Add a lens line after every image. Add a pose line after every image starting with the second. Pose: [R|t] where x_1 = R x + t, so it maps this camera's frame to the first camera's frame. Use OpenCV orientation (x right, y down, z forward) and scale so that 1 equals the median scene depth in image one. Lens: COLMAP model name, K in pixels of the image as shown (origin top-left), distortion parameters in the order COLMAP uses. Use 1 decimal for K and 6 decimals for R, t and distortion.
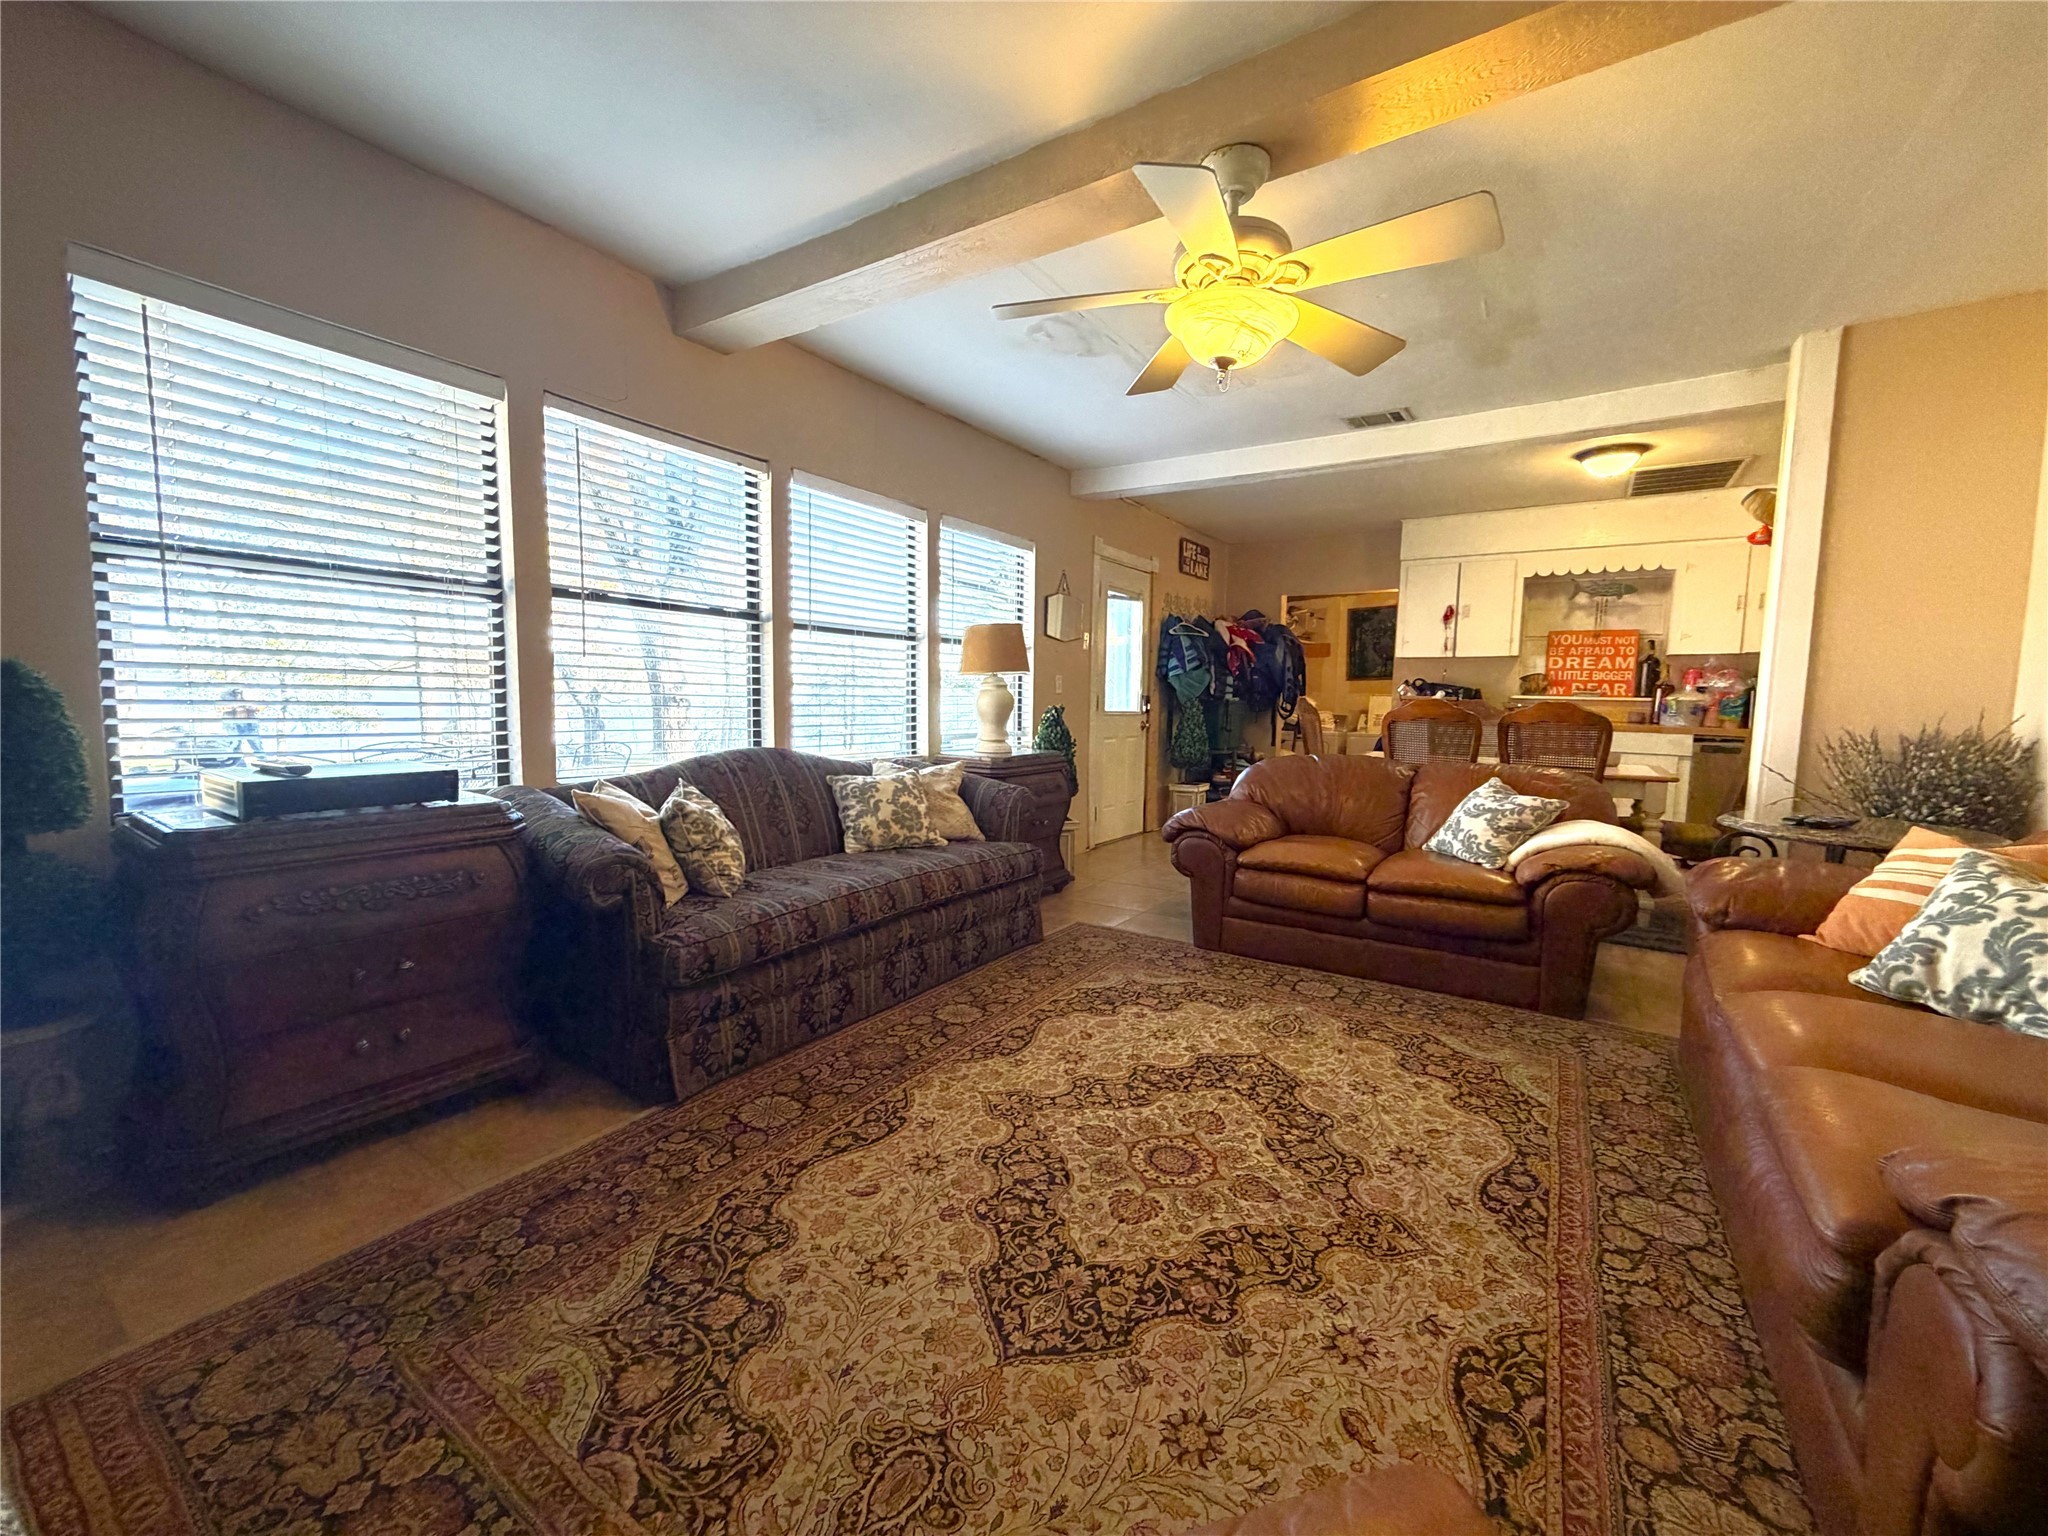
lens RADIAL K [[815.7, 0, 1024.0], [0, 815.7, 768.0], [0, 0, 1]] dist [0.000420, 0.000113]
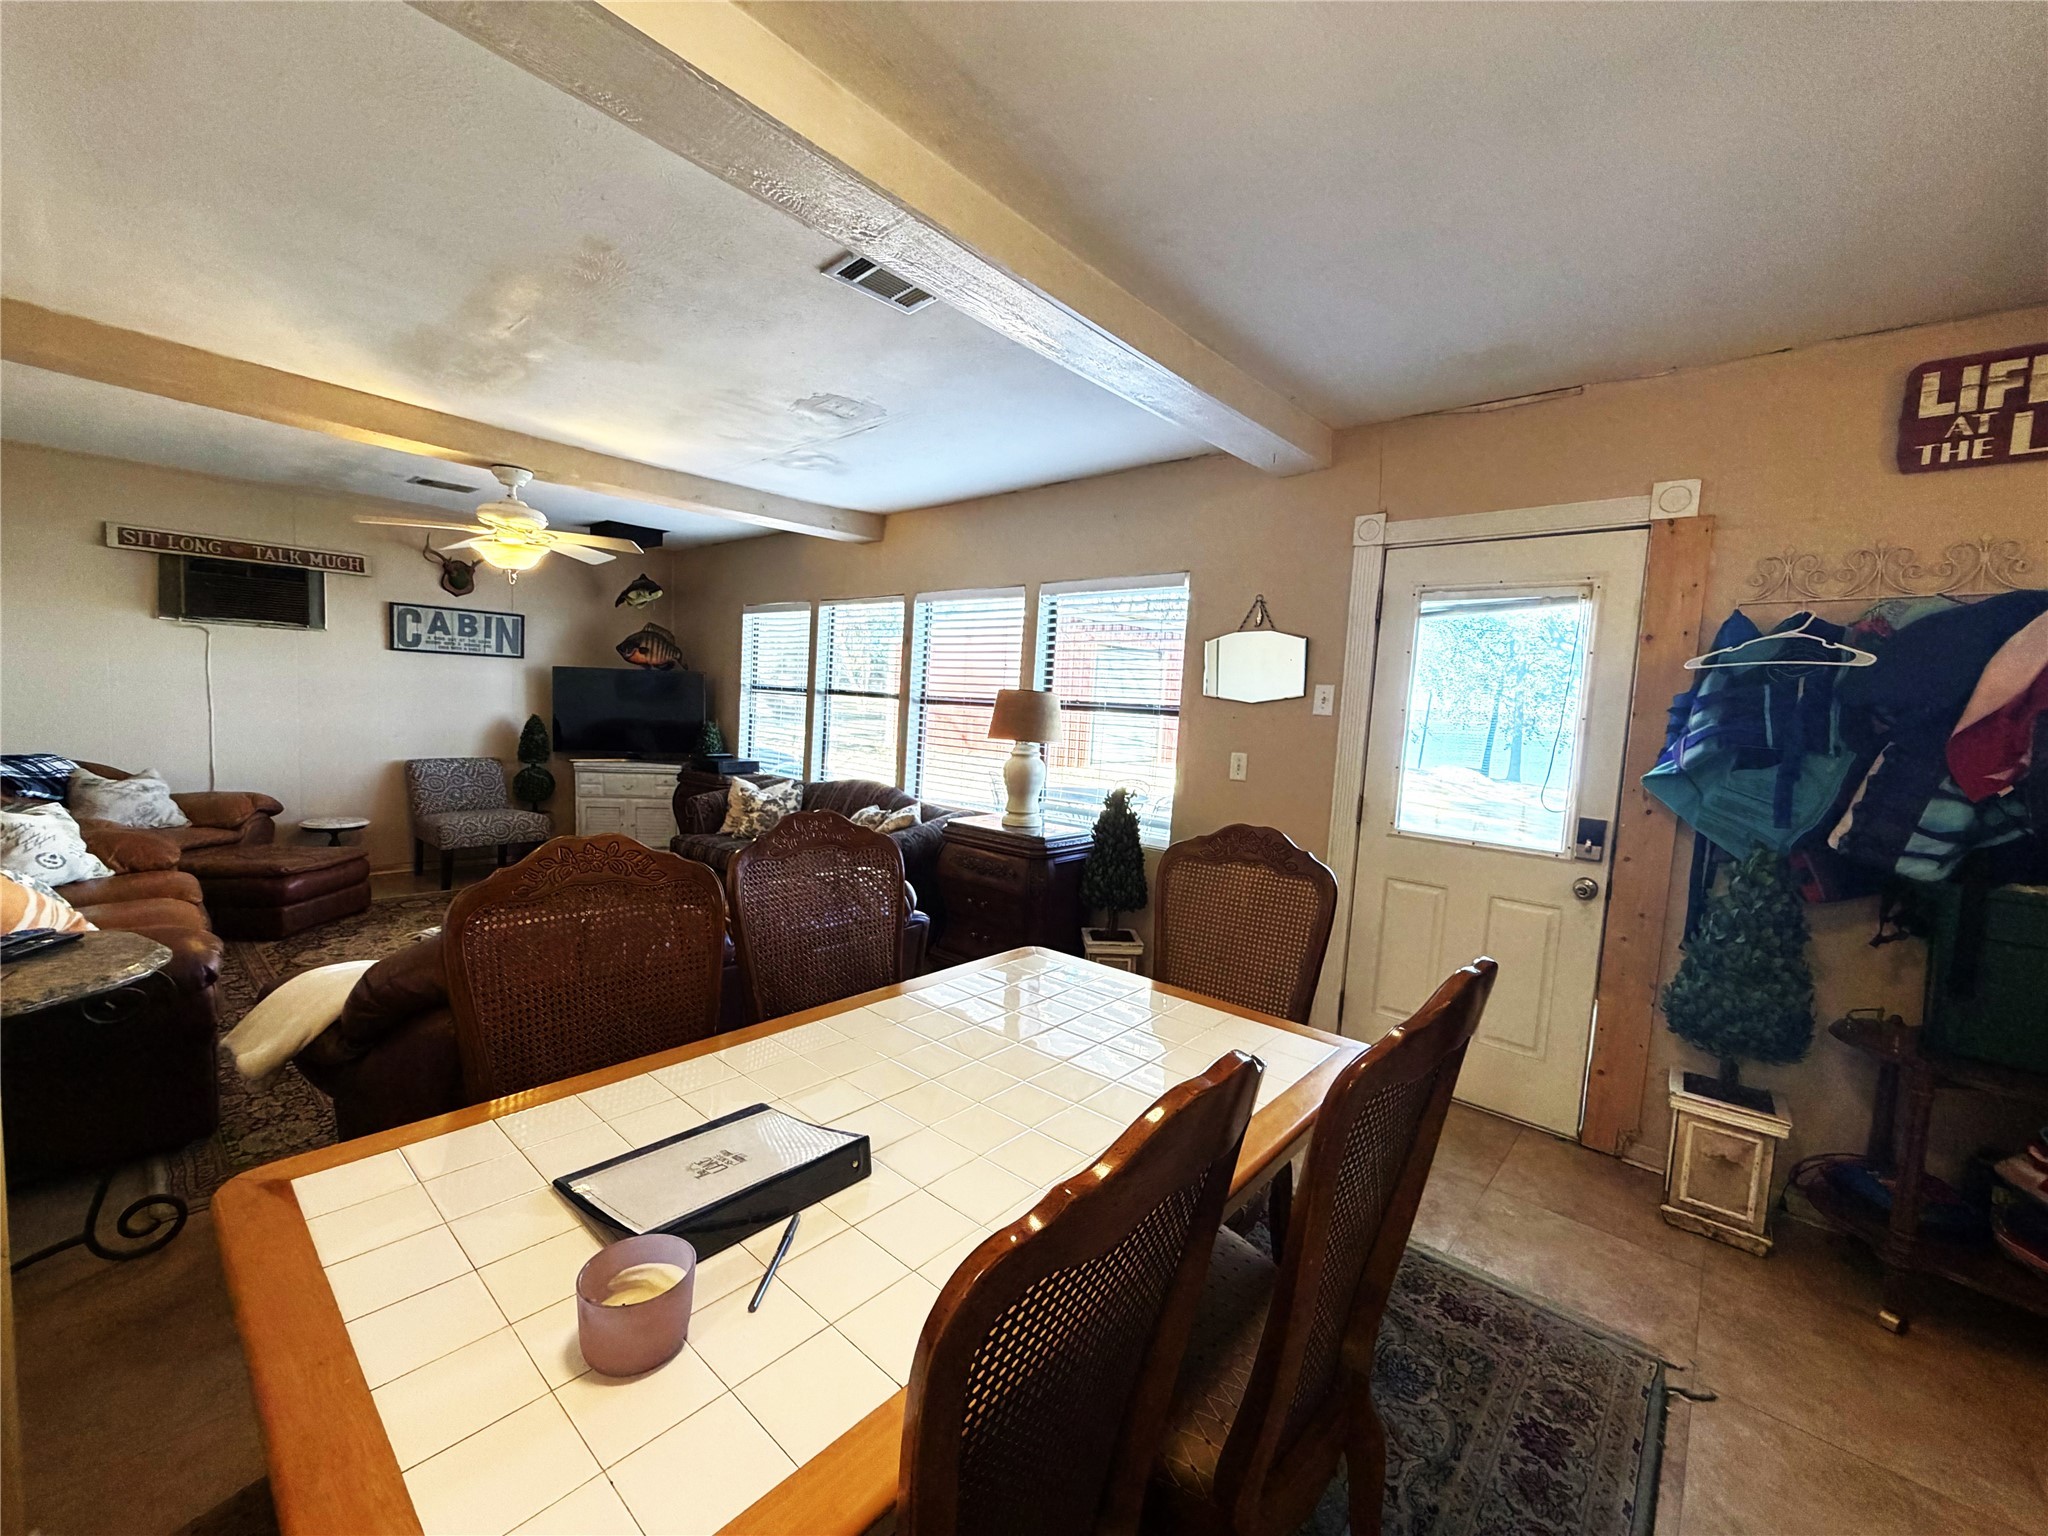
lens RADIAL K [[815.7, 0, 1024.0], [0, 815.7, 768.0], [0, 0, 1]] dist [0.000420, 0.000113]
pose [[-0.143218, 0.049313, -0.988462, 1.142073], [-0.144693, 0.986983, 0.070204, -0.197745], [0.979057, 0.153078, -0.134219, 1.460804]]
